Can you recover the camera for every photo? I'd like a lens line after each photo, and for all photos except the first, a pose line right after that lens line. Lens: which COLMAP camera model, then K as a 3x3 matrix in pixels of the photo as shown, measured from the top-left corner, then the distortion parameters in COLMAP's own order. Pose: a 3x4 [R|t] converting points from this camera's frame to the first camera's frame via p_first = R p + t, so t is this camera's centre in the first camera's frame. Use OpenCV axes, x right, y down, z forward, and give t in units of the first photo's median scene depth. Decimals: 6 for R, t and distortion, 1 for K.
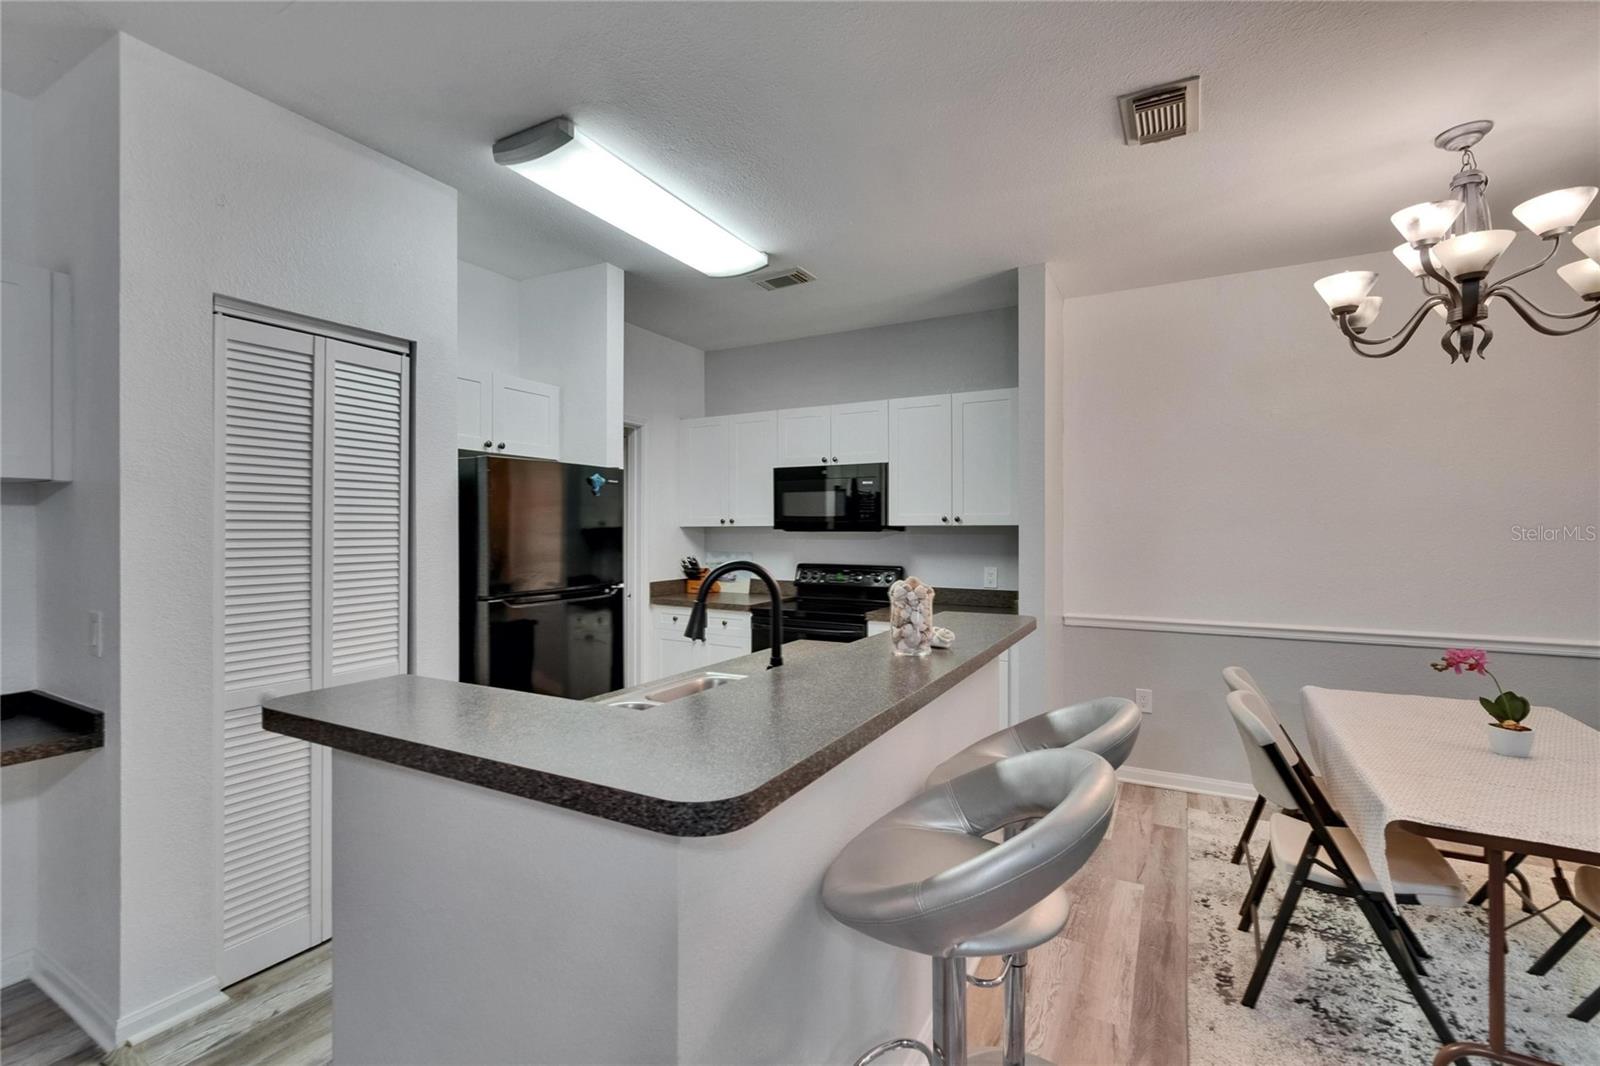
lens RADIAL K [[727.6, 0, 779.6], [0, 727.6, 516.7], [0, 0, 1]] dist [-0.004745, -0.000624]
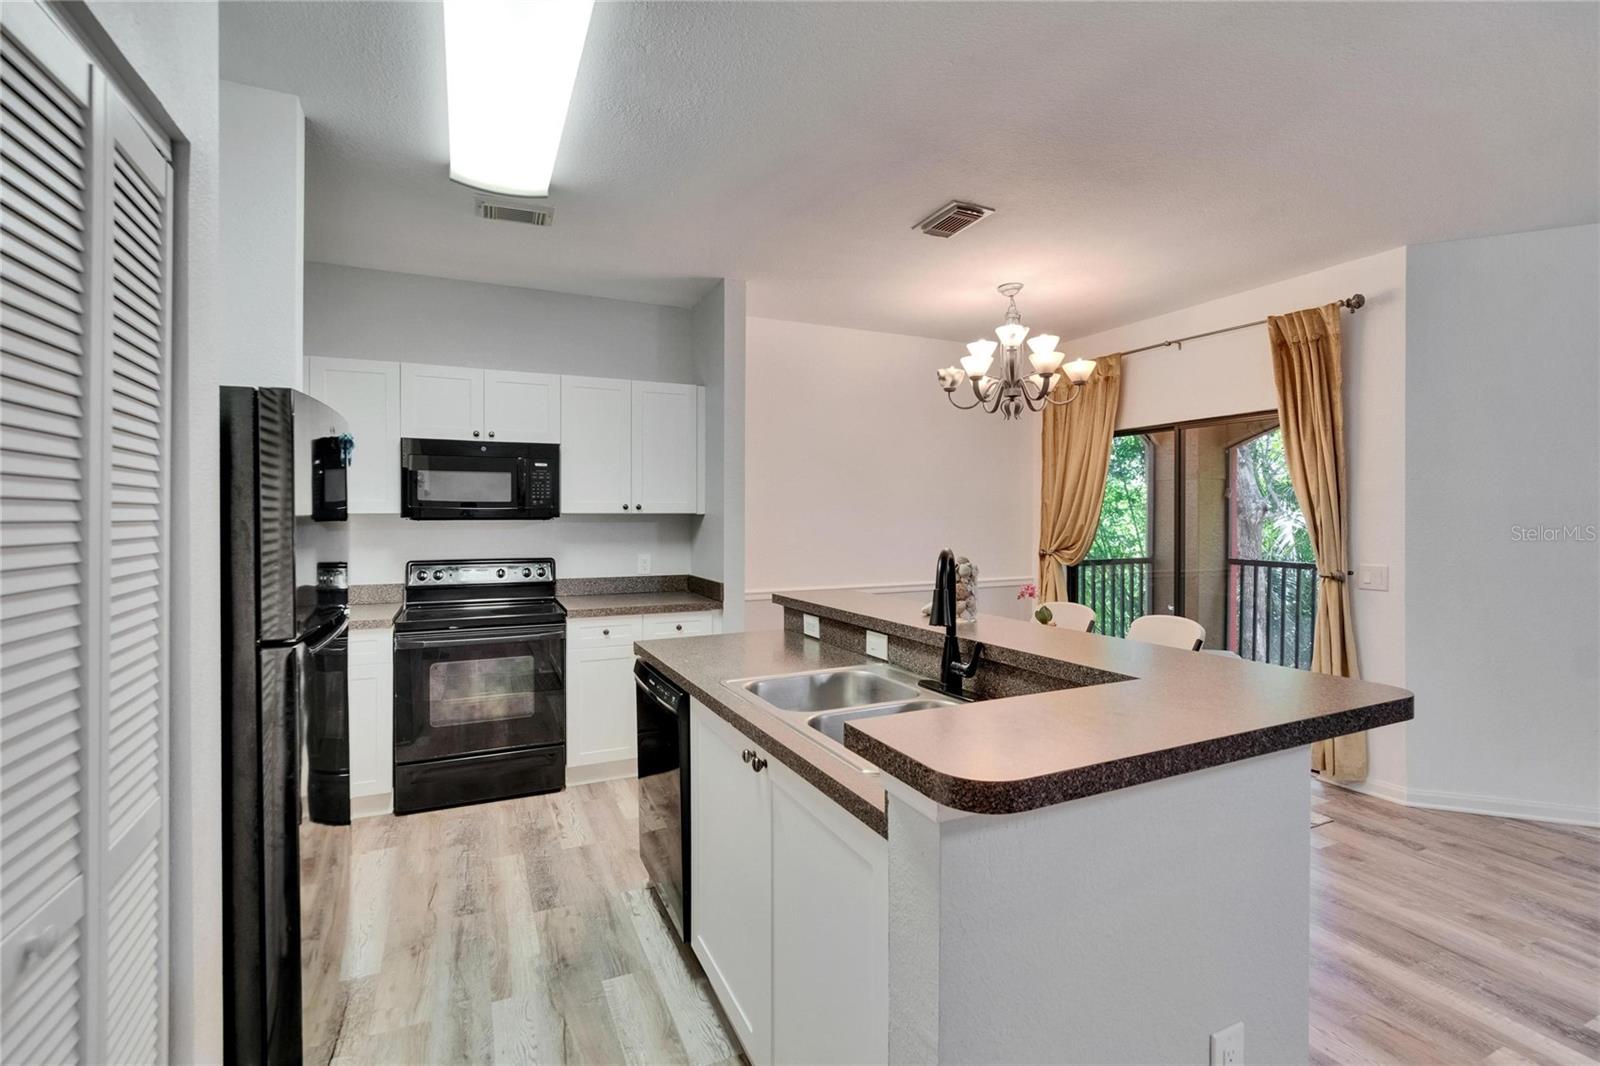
lens RADIAL K [[727.6, 0, 779.6], [0, 727.6, 516.7], [0, 0, 1]] dist [-0.004745, -0.000624]
pose [[0.575989, -0.001700, 0.817456, -0.463903], [-0.012651, 0.999860, 0.010993, 0.003154], [-0.817360, -0.016674, 0.575887, 0.262279]]
